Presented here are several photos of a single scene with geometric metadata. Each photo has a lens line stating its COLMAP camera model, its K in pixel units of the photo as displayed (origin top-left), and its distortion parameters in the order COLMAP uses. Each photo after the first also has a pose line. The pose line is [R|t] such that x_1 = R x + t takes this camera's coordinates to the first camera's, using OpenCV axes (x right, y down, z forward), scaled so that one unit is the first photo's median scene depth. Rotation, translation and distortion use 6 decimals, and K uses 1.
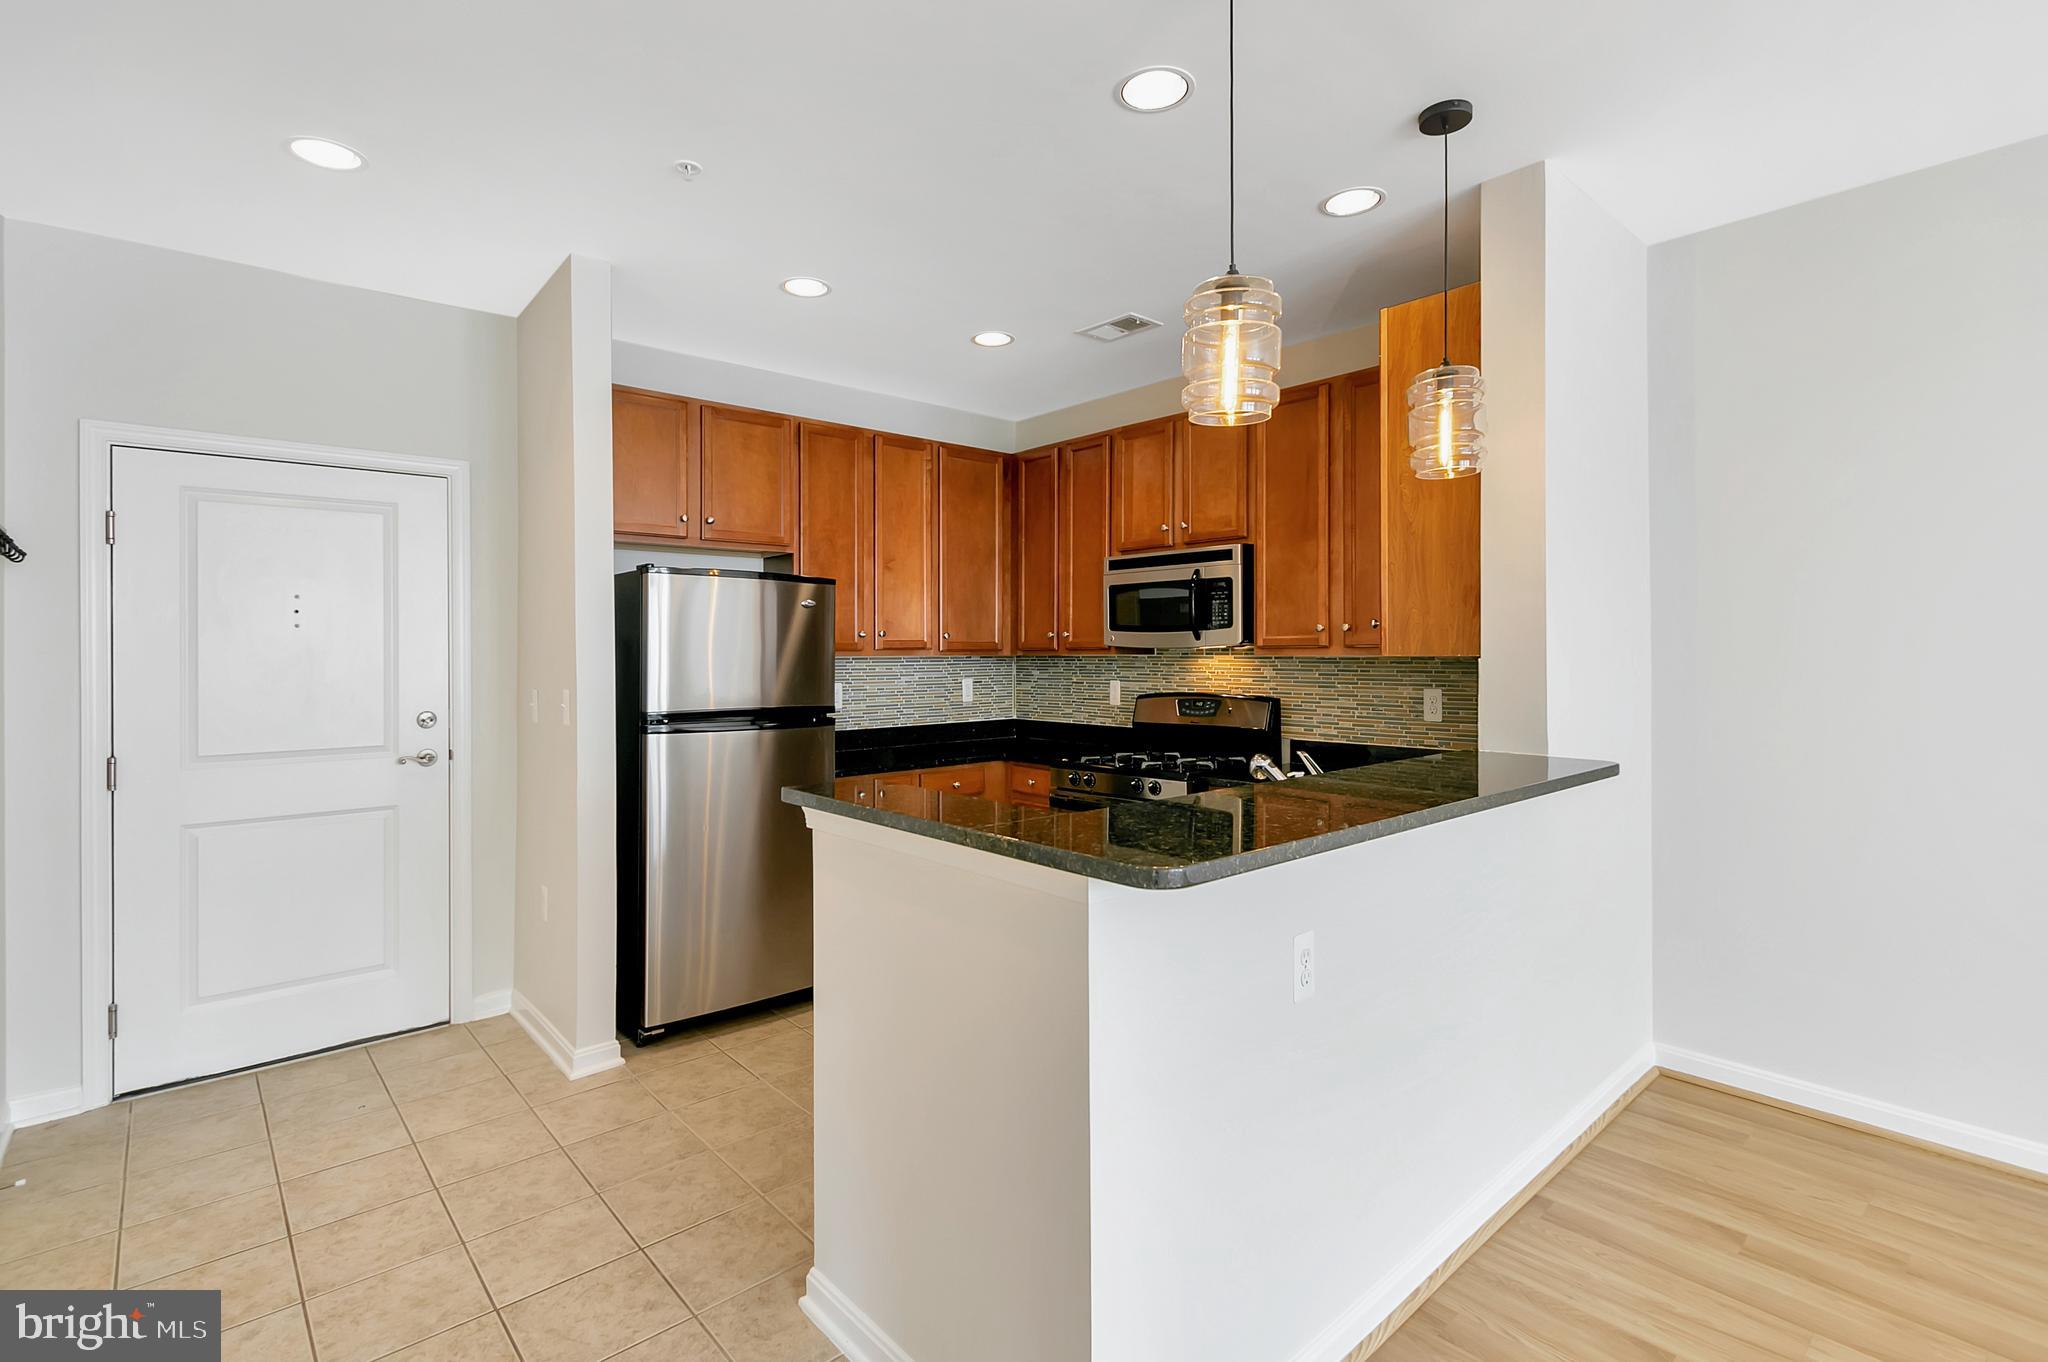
lens RADIAL K [[955.2, 0, 1011.3], [0, 955.2, 650.2], [0, 0, 1]] dist [0.006057, -0.000580]
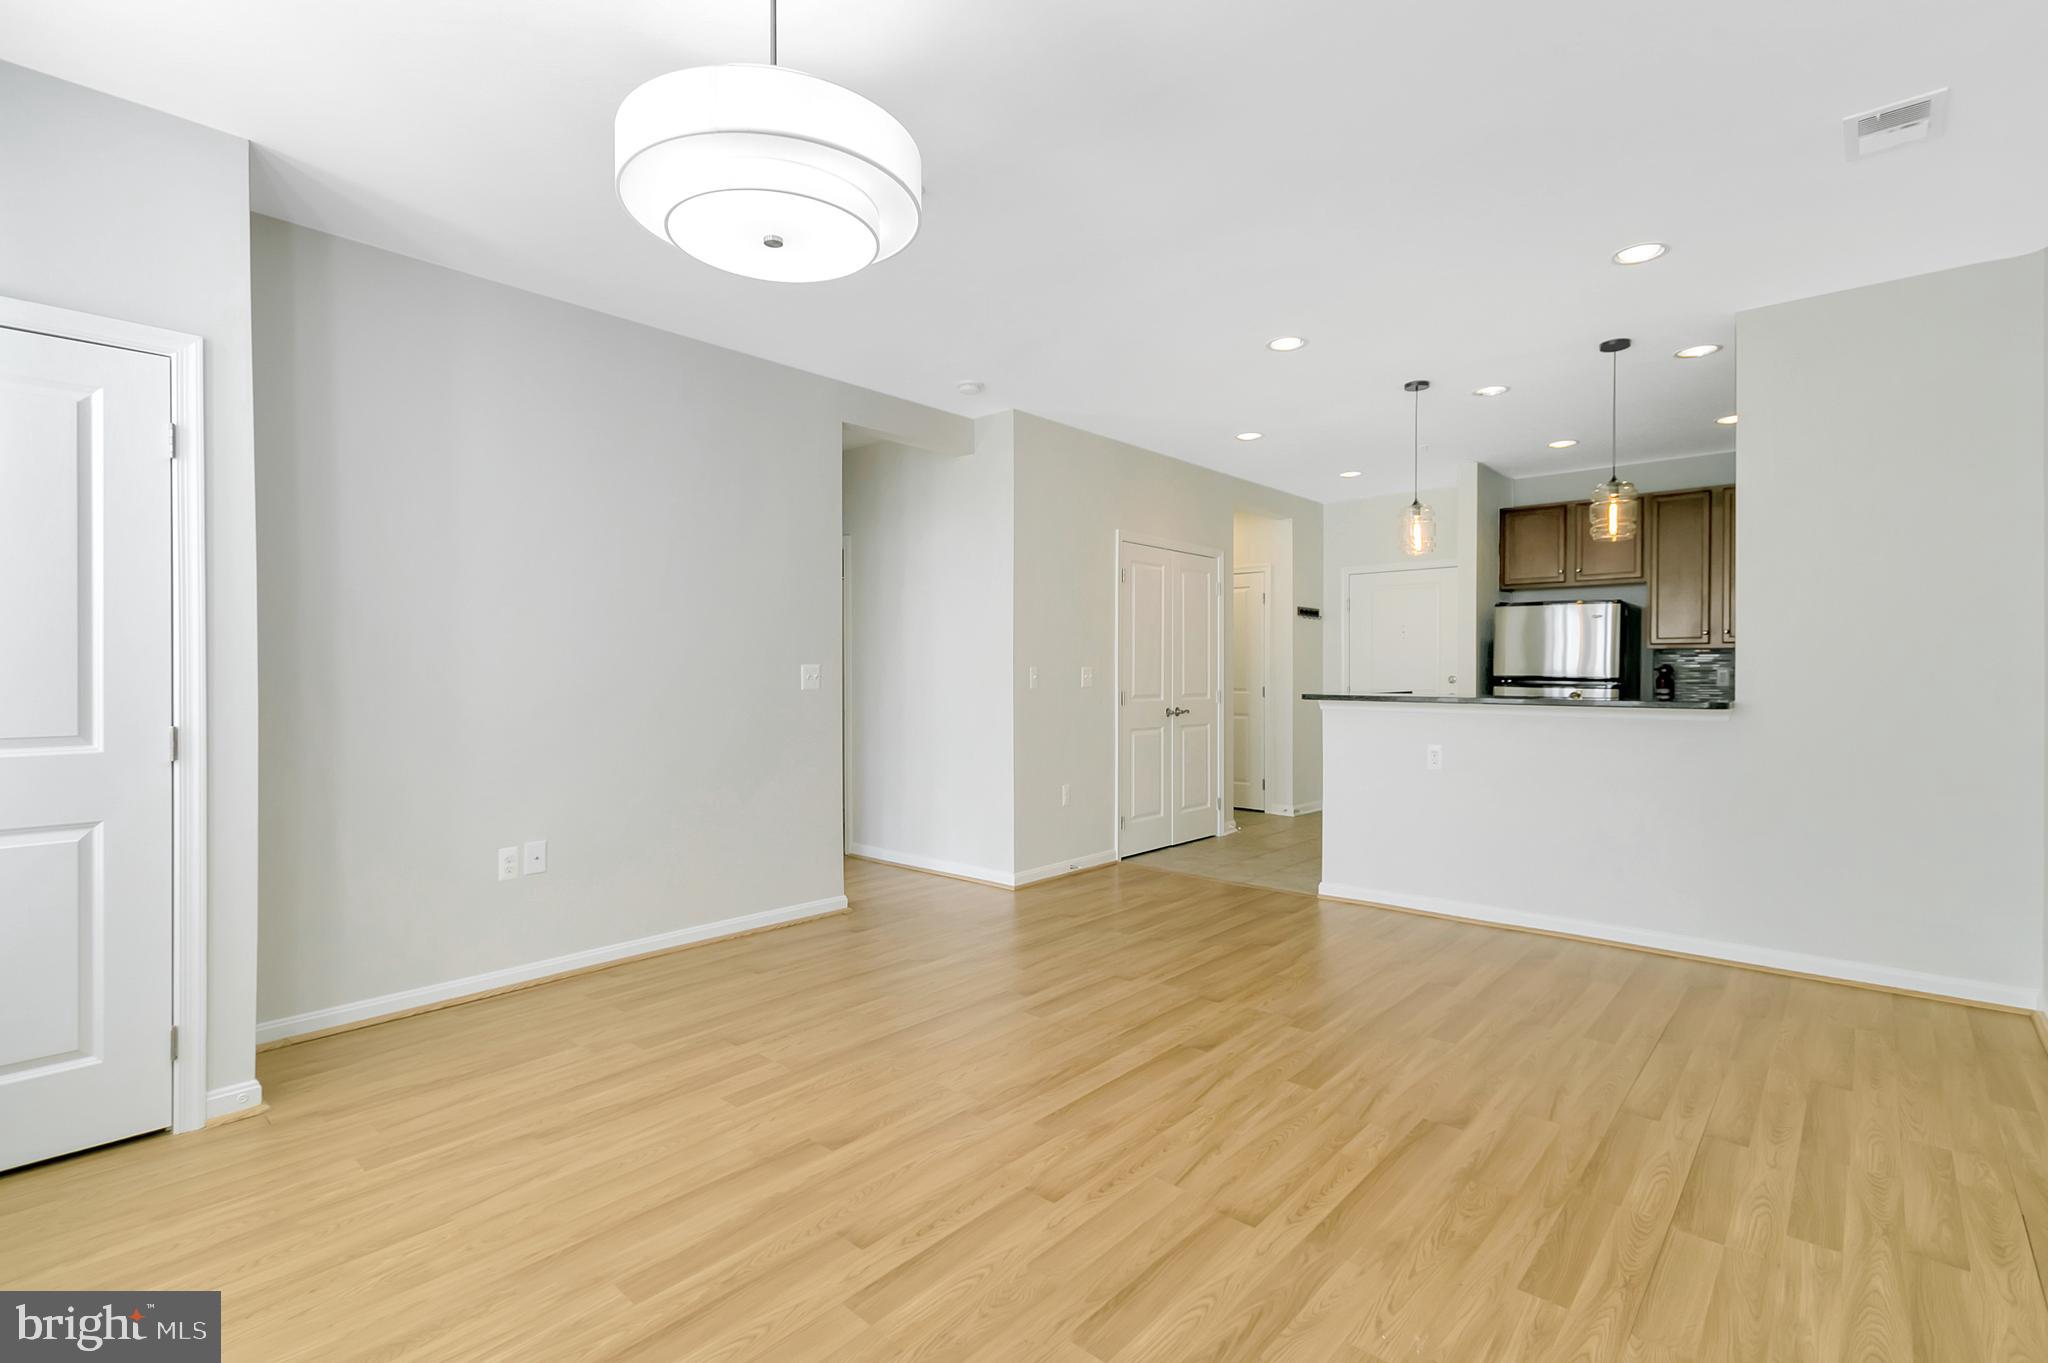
lens RADIAL K [[937.5, 0, 1006.8], [0, 937.5, 674.2], [0, 0, 1]] dist [0.001254, -0.000097]
pose [[0.109066, 0.011194, -0.993972, 1.350440], [0.001737, 0.999933, 0.011452, 0.033334], [0.994033, -0.002976, 0.109039, -0.228035]]
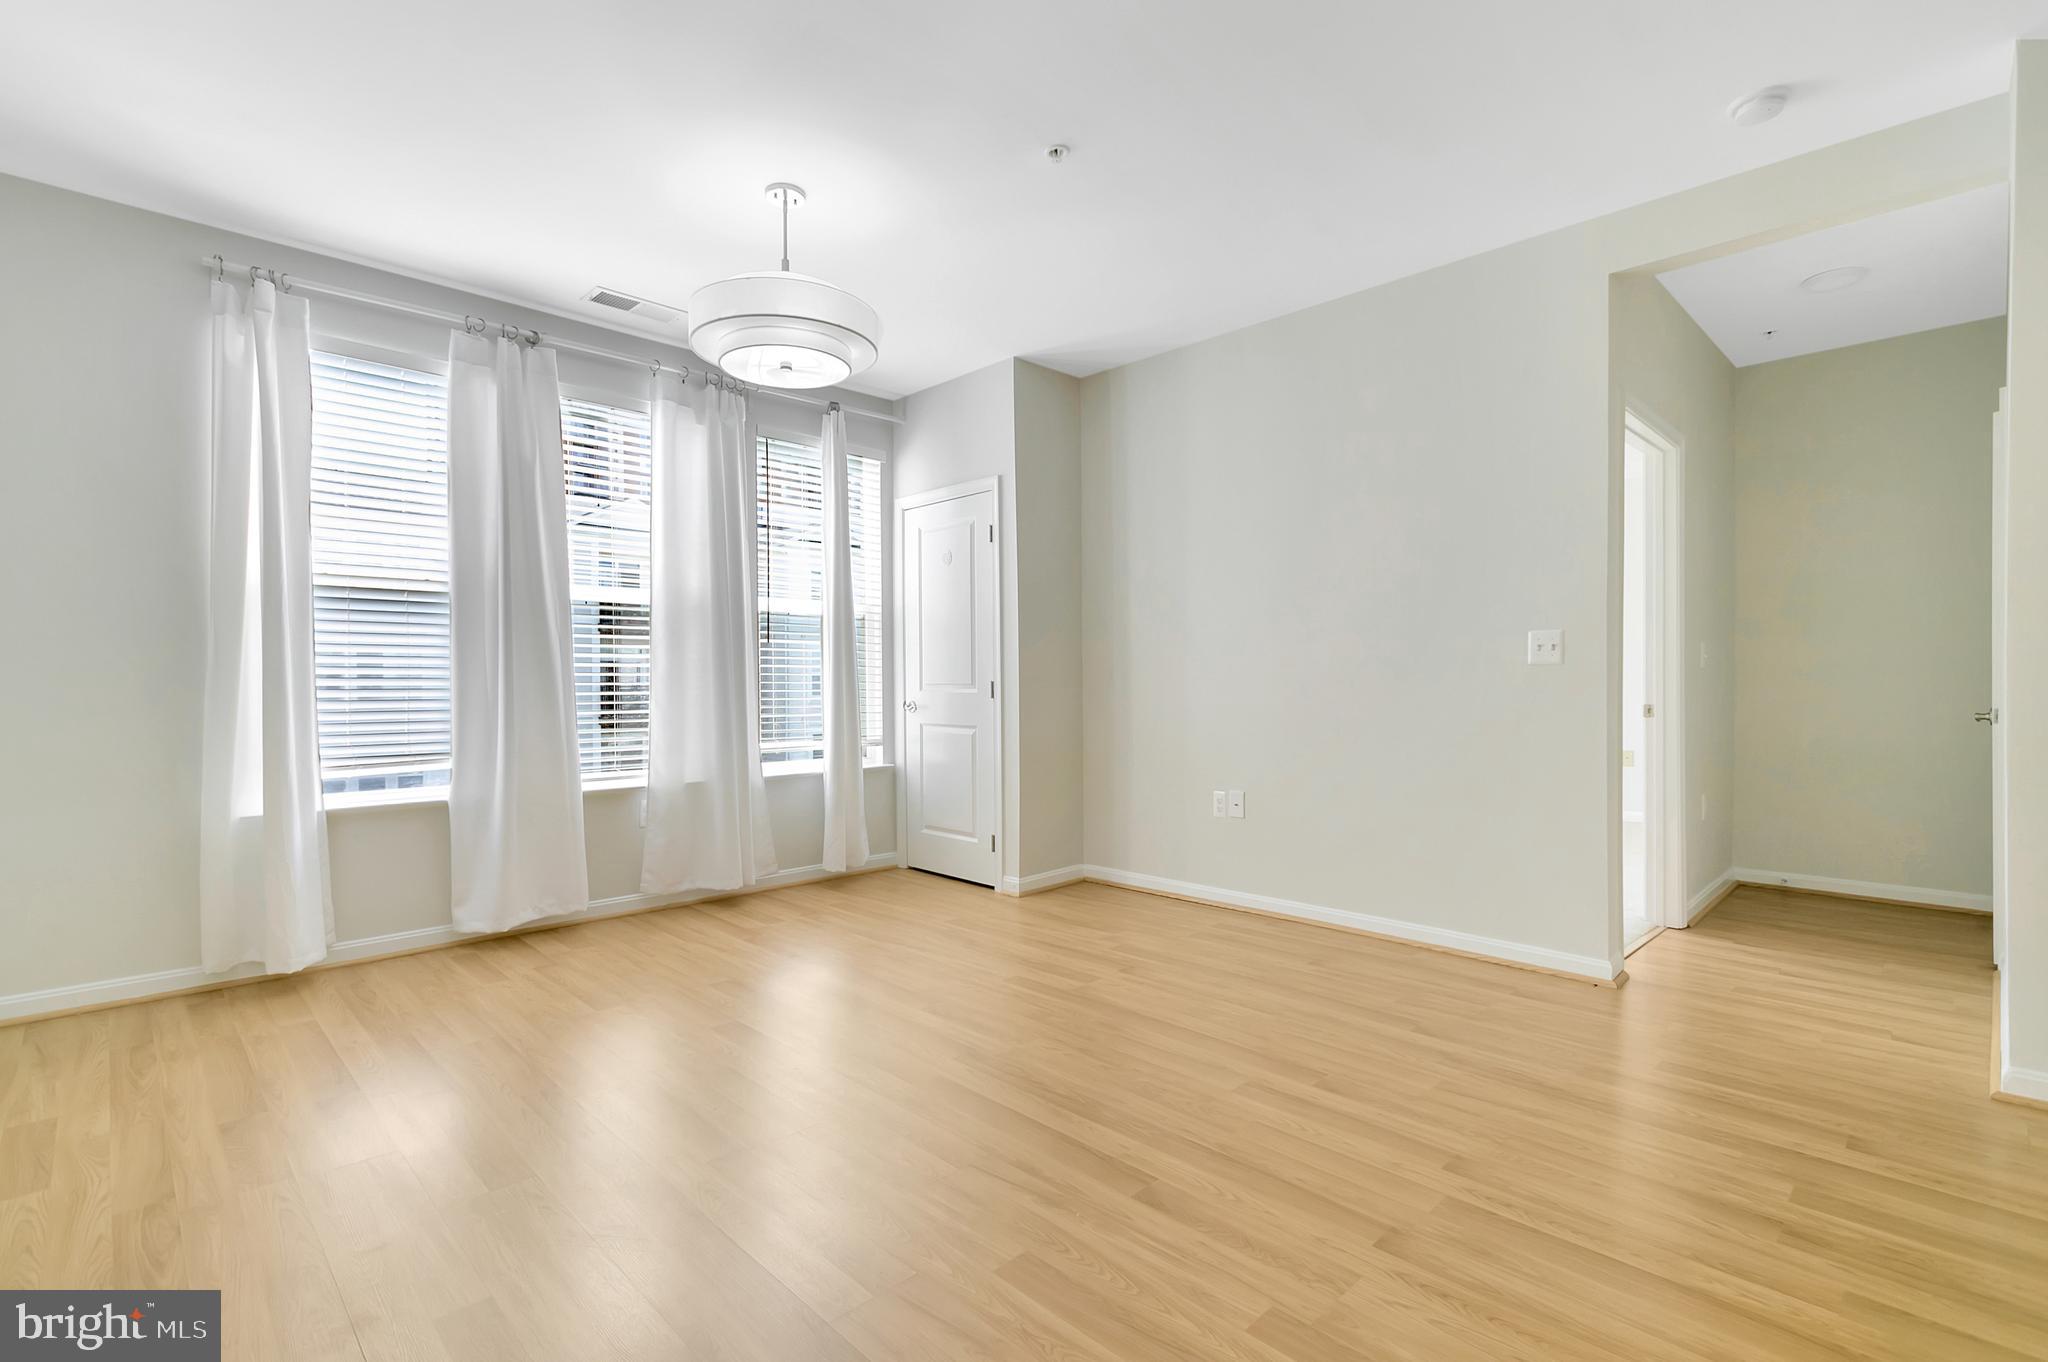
lens RADIAL K [[940.8, 0, 1009.9], [0, 940.8, 689.7], [0, 0, 1]] dist [0.006575, -0.000061]
pose [[-0.998874, 0.012780, -0.045678, 0.649274], [0.012434, 0.999892, 0.007851, 0.080421], [0.045773, 0.007274, -0.998925, 0.560884]]
